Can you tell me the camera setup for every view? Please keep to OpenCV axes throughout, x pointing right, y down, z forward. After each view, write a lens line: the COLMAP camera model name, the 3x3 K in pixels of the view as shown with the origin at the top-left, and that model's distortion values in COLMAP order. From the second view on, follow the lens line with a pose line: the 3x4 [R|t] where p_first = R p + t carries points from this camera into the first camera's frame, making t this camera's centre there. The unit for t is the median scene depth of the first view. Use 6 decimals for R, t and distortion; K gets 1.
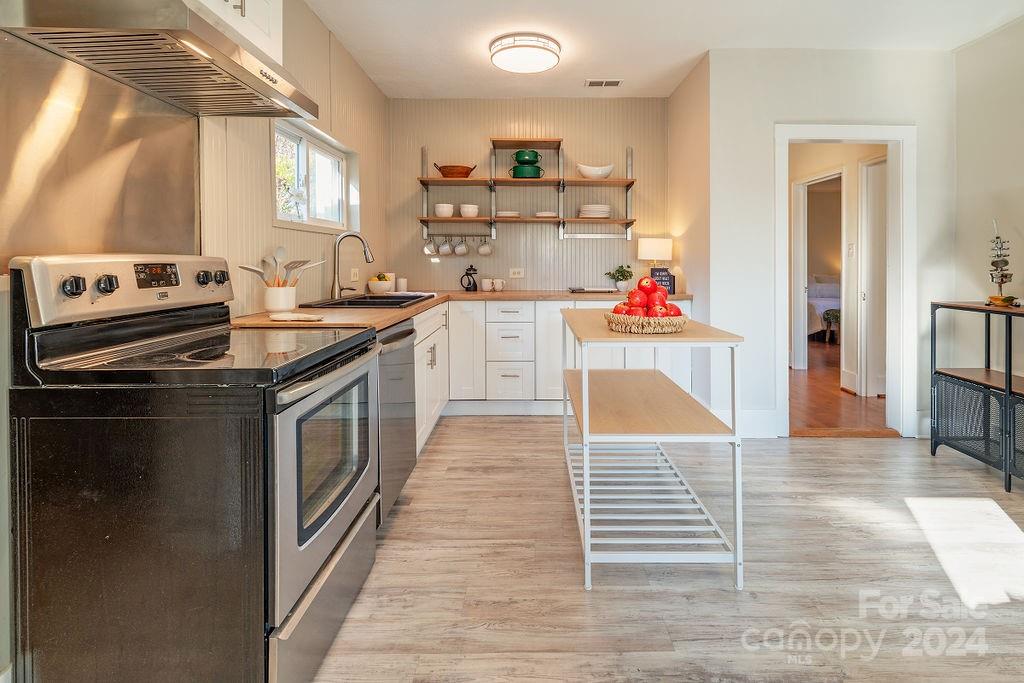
lens RADIAL K [[502.7, 0, 538.6], [0, 502.7, 267.6], [0, 0, 1]] dist [0.017003, -0.000817]
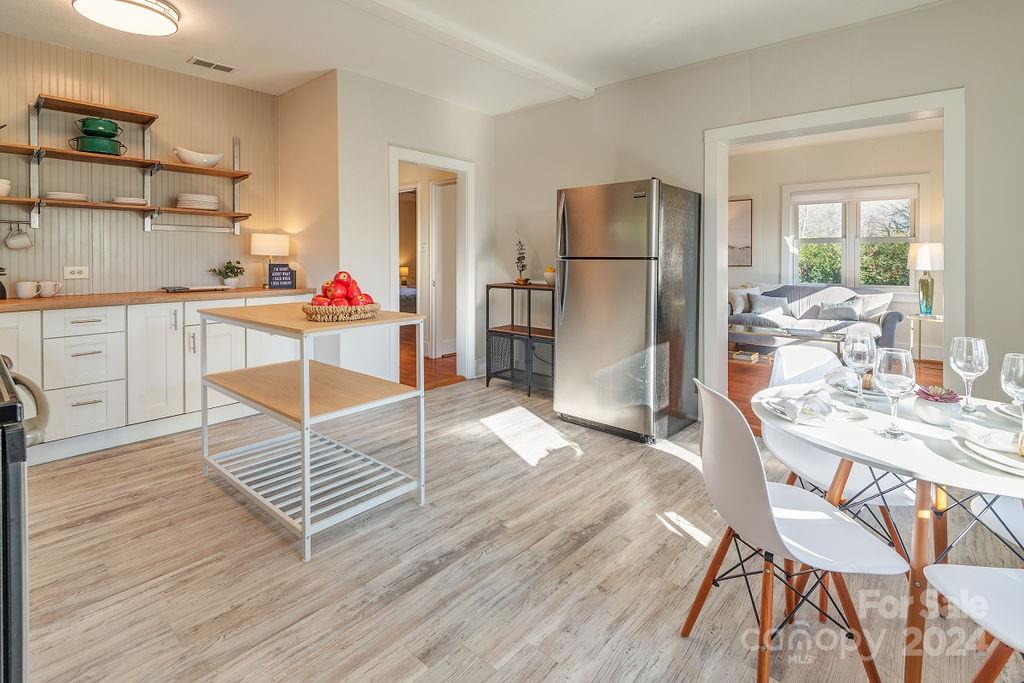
lens RADIAL K [[485.2, 0, 524.9], [0, 485.2, 259.6], [0, 0, 1]] dist [0.001362, -0.000240]
pose [[0.657850, -0.006473, 0.753121, -0.187284], [0.009743, 0.999953, 0.000083, -0.002784], [-0.753086, 0.007283, 0.657882, -0.019889]]
